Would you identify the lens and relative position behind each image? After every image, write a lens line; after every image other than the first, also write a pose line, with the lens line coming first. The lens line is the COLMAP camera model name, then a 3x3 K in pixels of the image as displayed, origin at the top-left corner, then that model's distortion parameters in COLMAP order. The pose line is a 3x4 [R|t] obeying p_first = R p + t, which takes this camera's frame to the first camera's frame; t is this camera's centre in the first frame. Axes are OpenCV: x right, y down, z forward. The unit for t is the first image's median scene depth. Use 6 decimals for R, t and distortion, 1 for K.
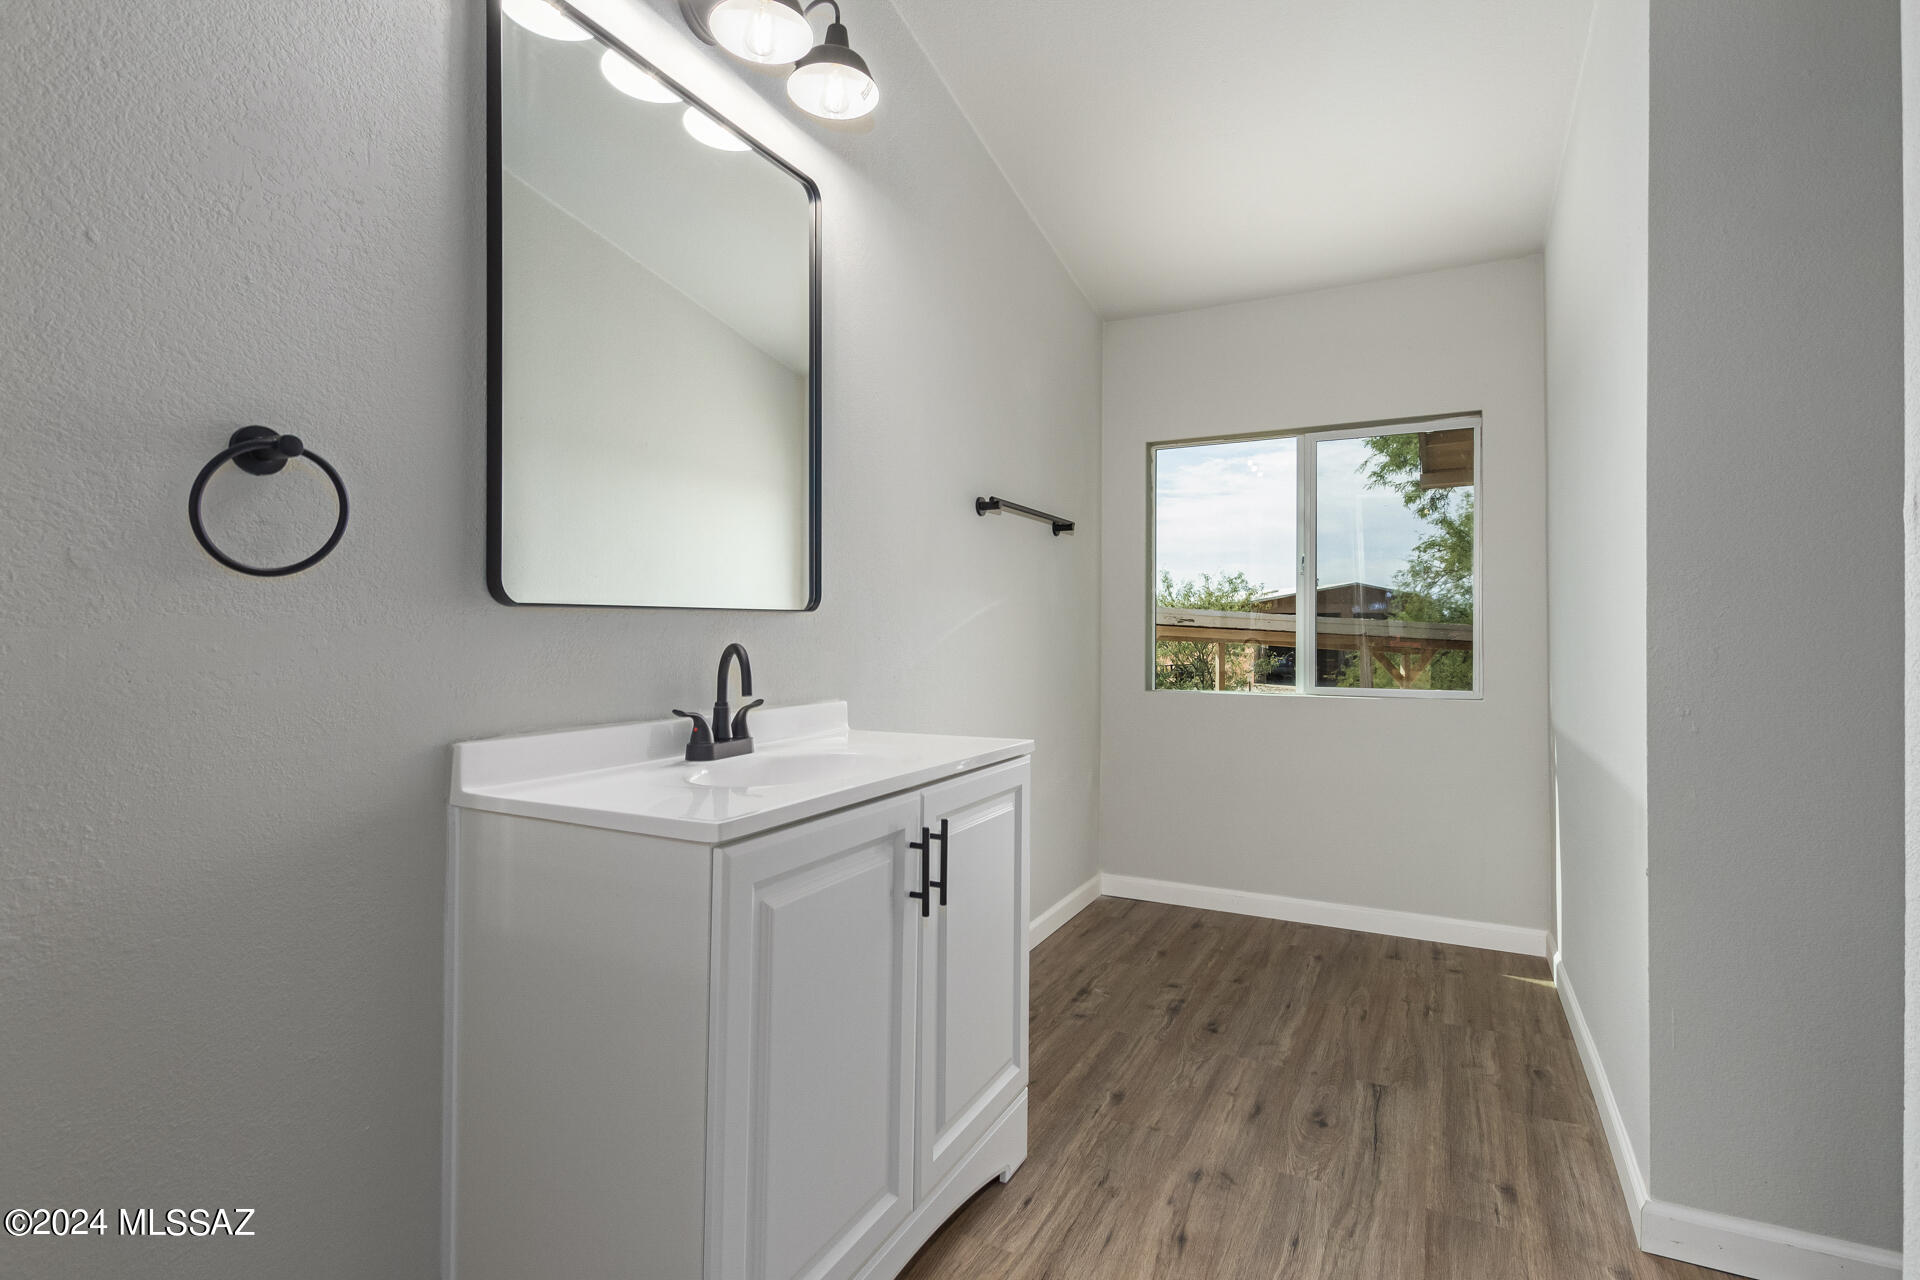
lens RADIAL K [[929.8, 0, 964.8], [0, 929.8, 633.2], [0, 0, 1]] dist [0.013184, -0.005474]
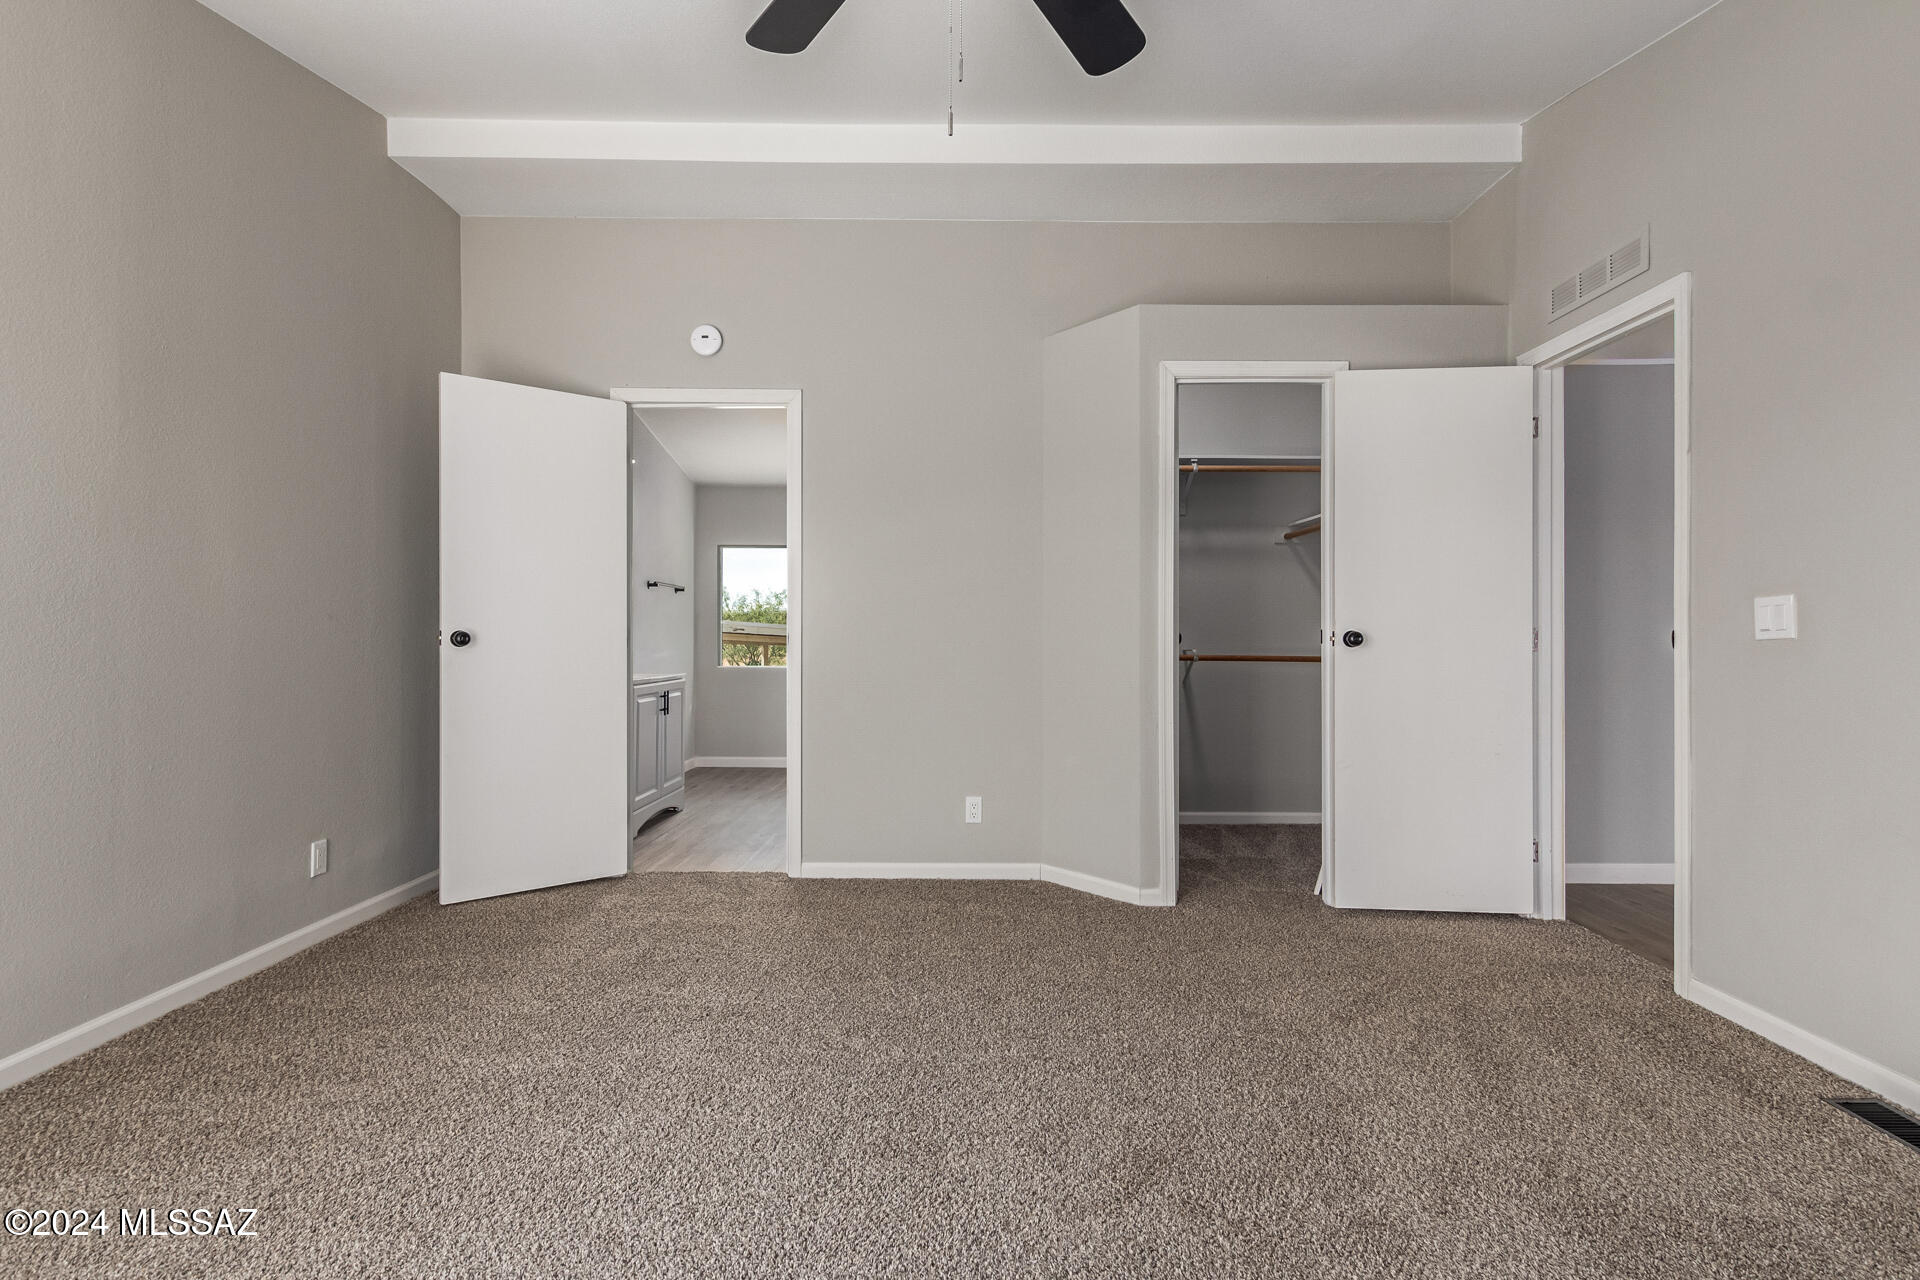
lens RADIAL K [[929.8, 0, 965.6], [0, 929.8, 629.9], [0, 0, 1]] dist [0.013184, -0.005474]
pose [[0.891717, -0.008926, 0.452506, -0.082231], [0.013475, 0.999886, -0.006831, 0.001114], [-0.452394, 0.012189, 0.891735, -0.358449]]
